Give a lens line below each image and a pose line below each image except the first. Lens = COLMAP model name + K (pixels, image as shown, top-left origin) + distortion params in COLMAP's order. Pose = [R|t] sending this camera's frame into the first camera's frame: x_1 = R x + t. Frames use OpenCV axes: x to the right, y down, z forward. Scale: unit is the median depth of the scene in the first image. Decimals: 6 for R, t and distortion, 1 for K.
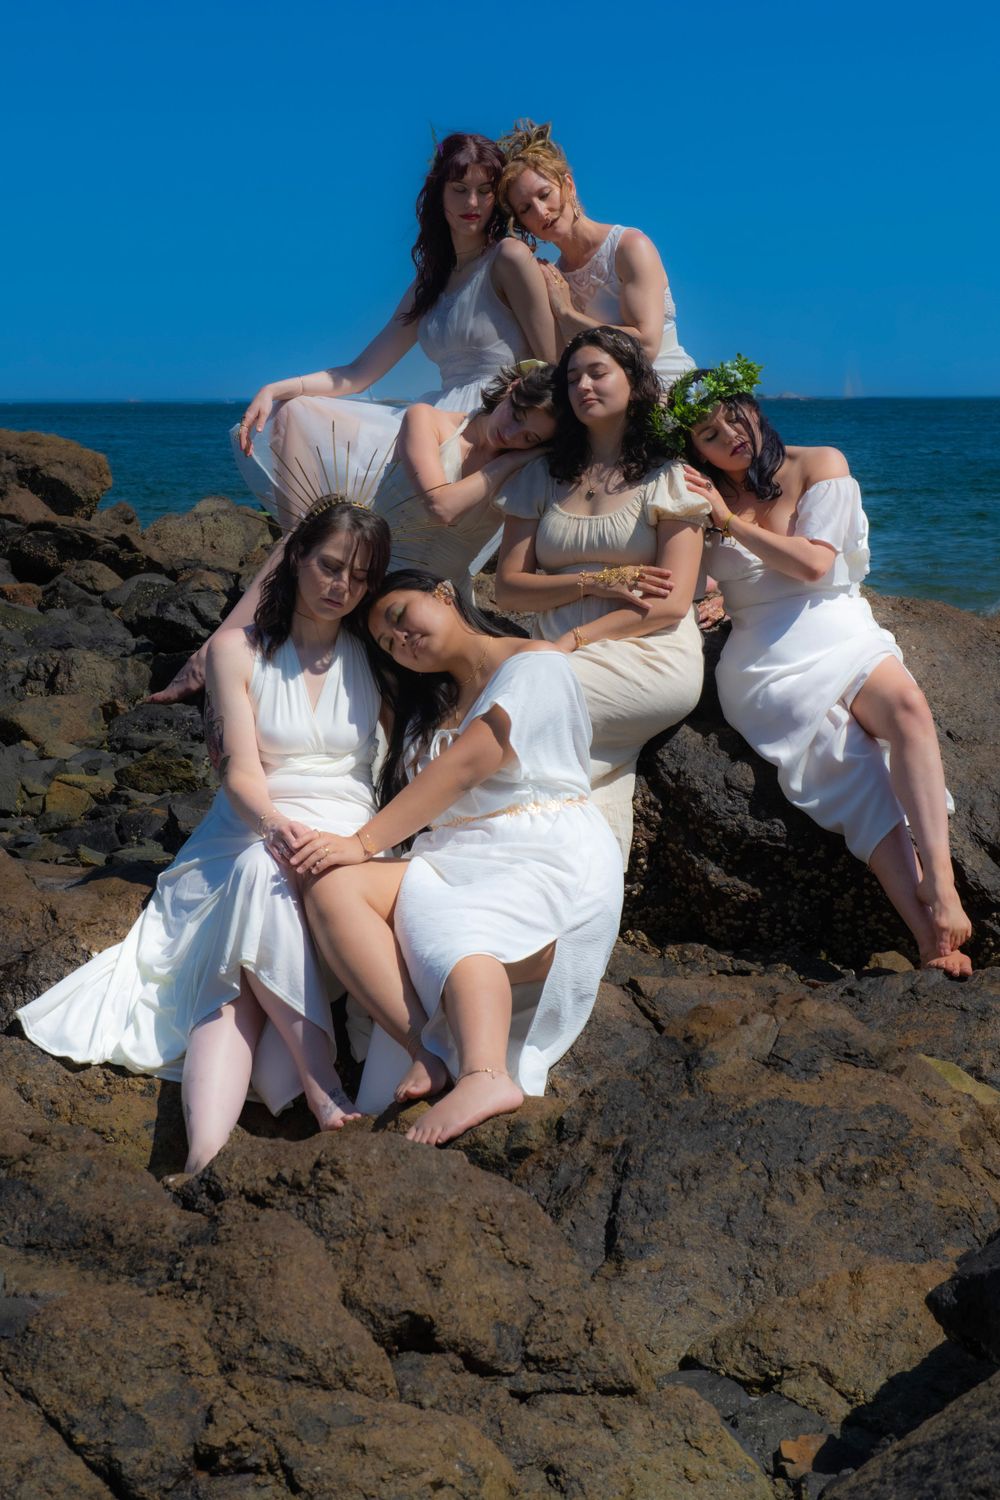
lens RADIAL K [[2996.4, 0, 498.2], [0, 2996.4, 749.0], [0, 0, 1]] dist [0.070168, 0.000000]
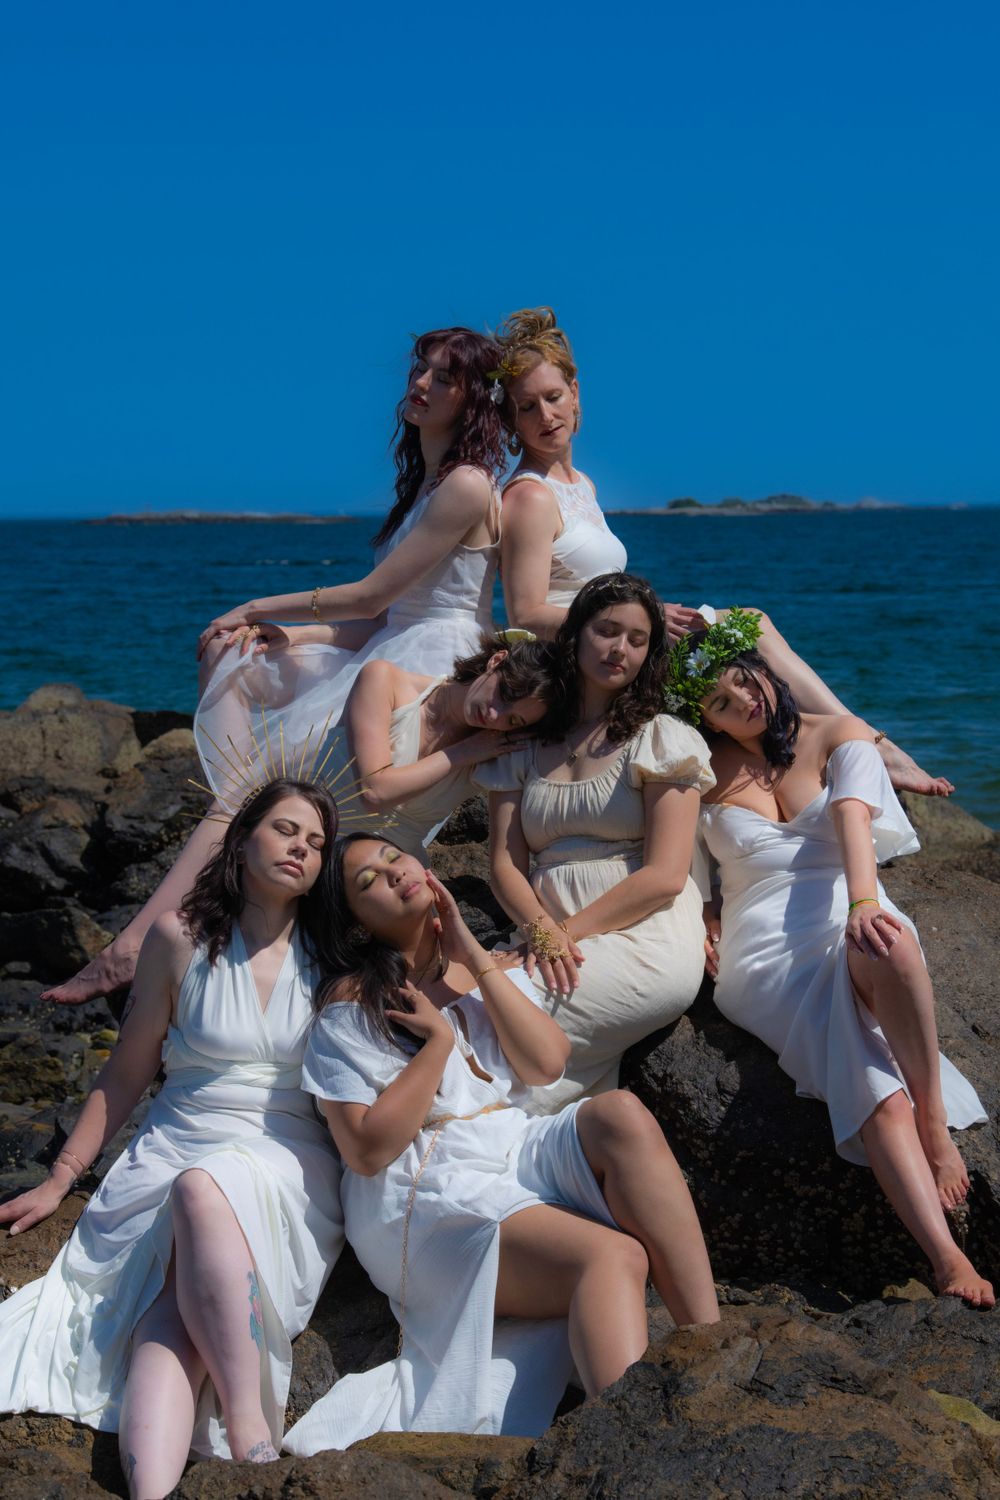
lens RADIAL K [[4753.7, 0, 509.1], [0, 4753.7, 748.8], [0, 0, 1]] dist [0.499199, 0.000000]
pose [[0.999868, -0.009413, 0.013243, -0.003711], [0.010138, 0.998393, -0.055761, -0.011109], [-0.012697, 0.055888, 0.998356, -0.436050]]
